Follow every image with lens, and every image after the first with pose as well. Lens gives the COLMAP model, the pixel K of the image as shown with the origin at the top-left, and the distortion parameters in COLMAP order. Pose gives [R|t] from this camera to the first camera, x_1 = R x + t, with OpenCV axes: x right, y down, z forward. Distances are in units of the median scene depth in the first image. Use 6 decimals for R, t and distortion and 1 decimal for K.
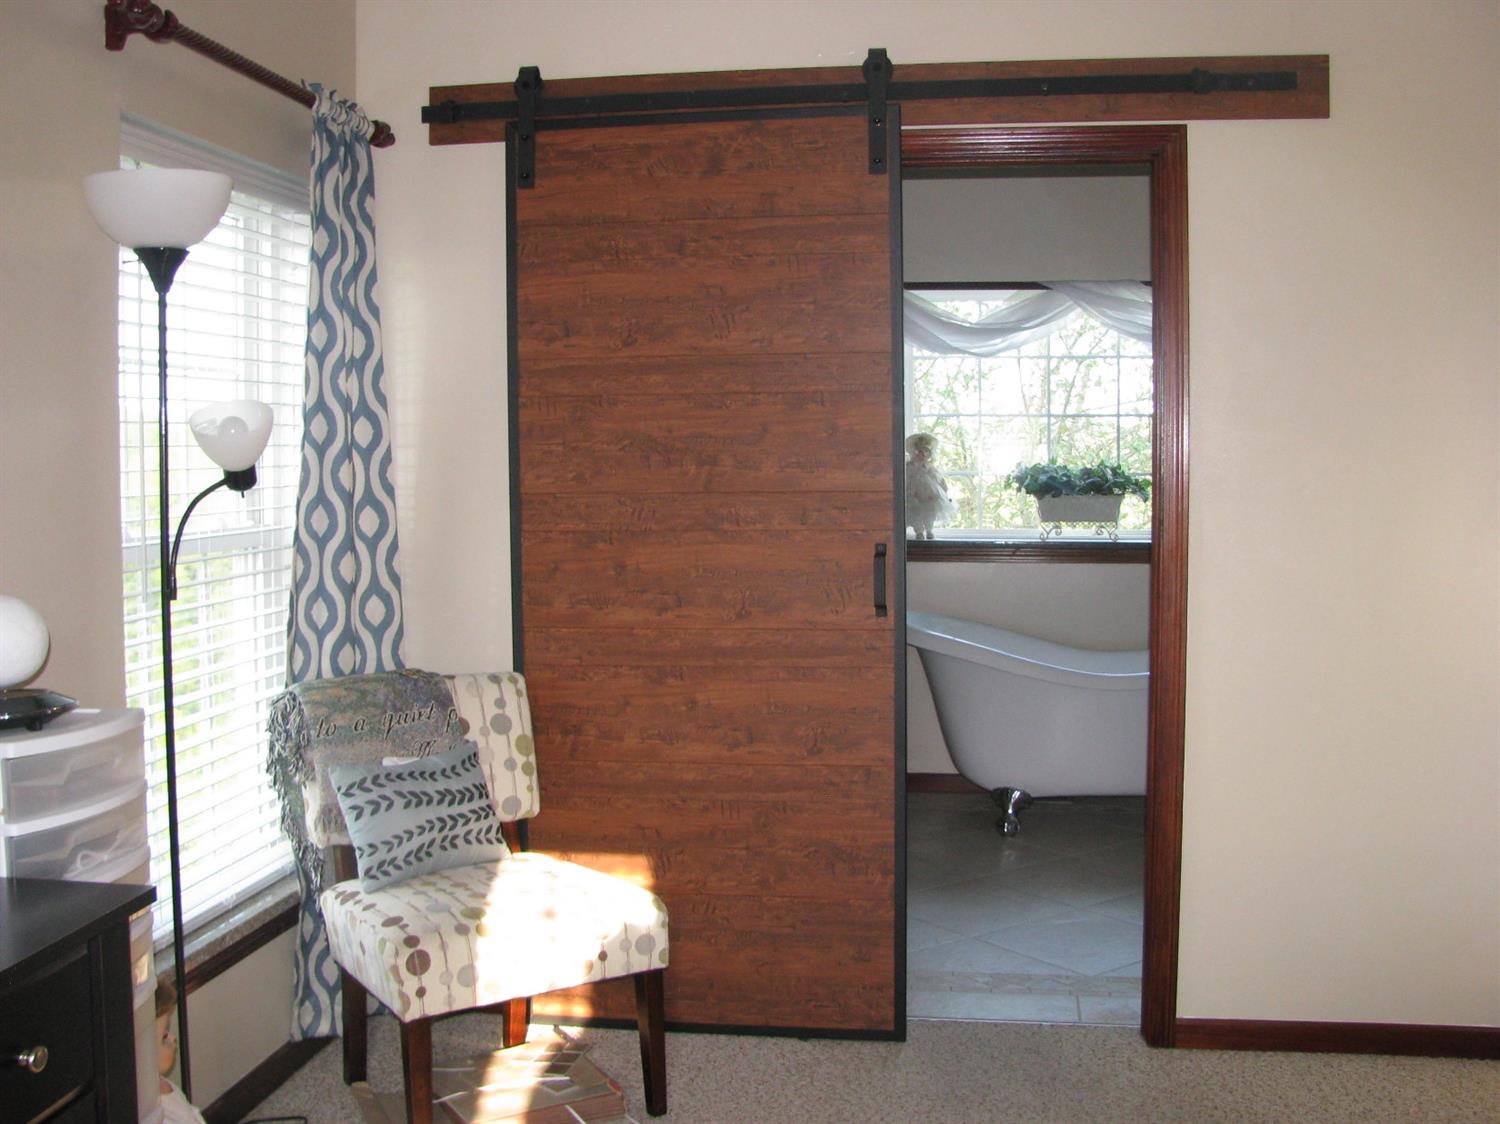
lens RADIAL K [[1572.0, 0, 750.8], [0, 1572.0, 561.1], [0, 0, 1]] dist [-0.143343, 0.000000]
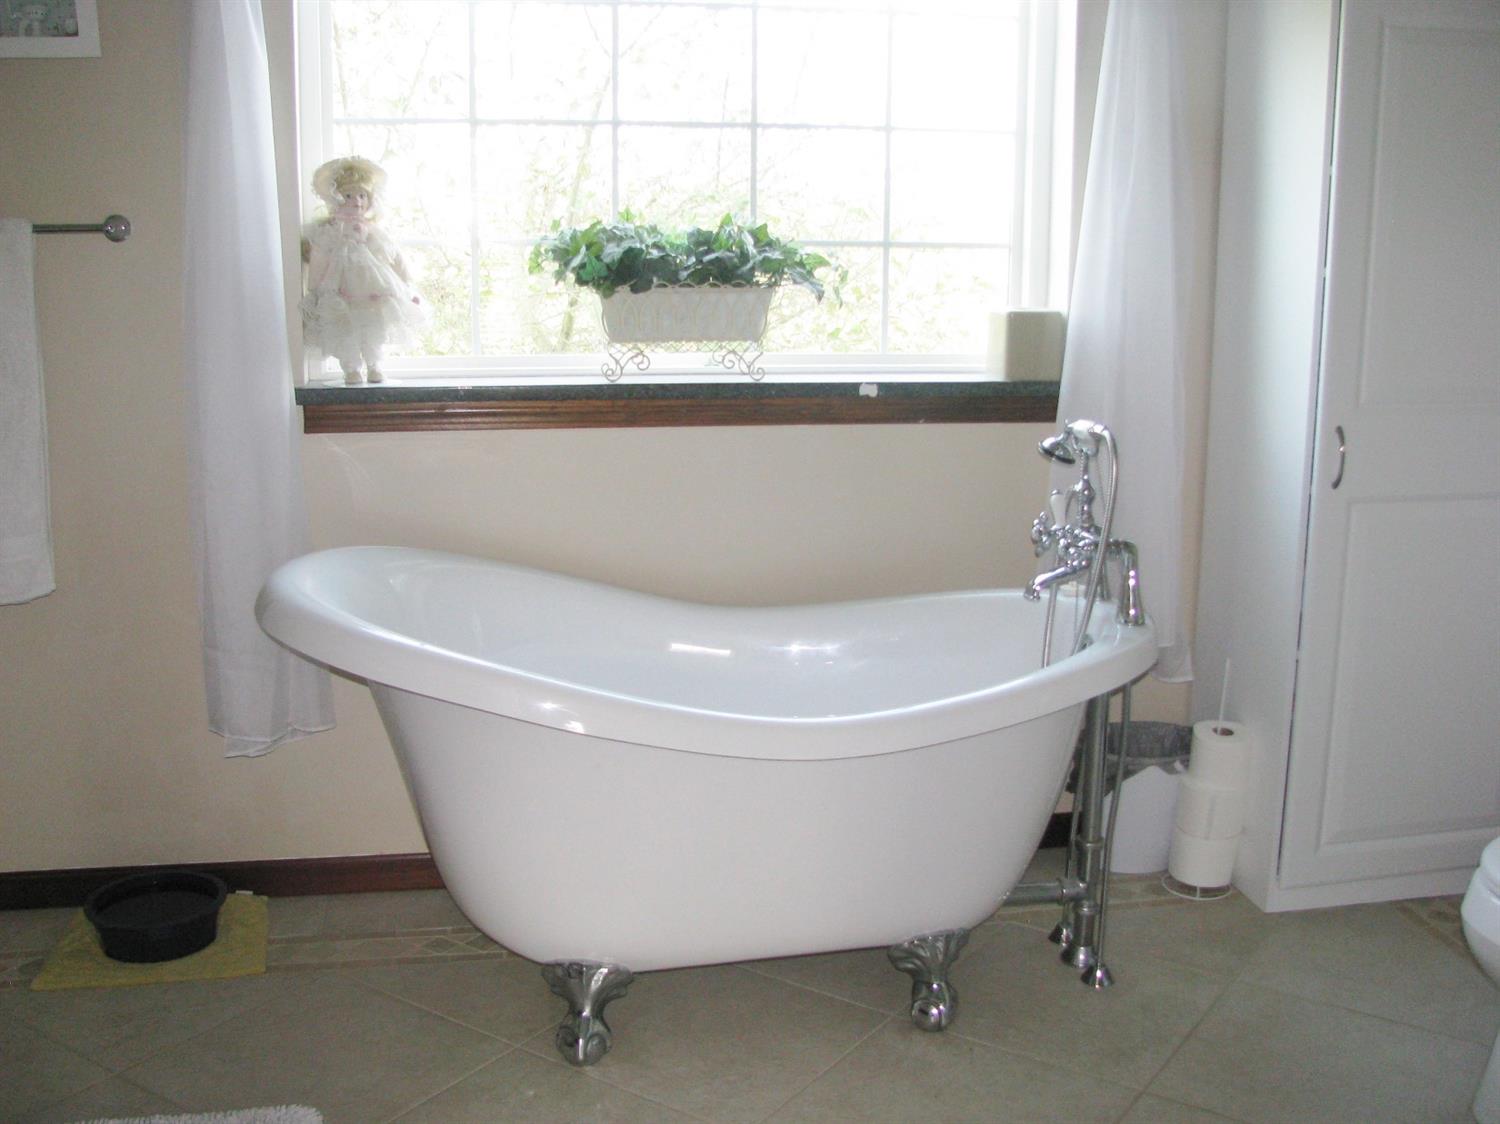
lens RADIAL K [[1572.0, 0, 752.9], [0, 1572.0, 563.4], [0, 0, 1]] dist [-0.143343, 0.000000]
pose [[0.941216, -0.056015, 0.333129, 0.063833], [0.013785, 0.991703, 0.127805, -0.018970], [-0.337524, -0.115700, 0.934179, 0.529463]]
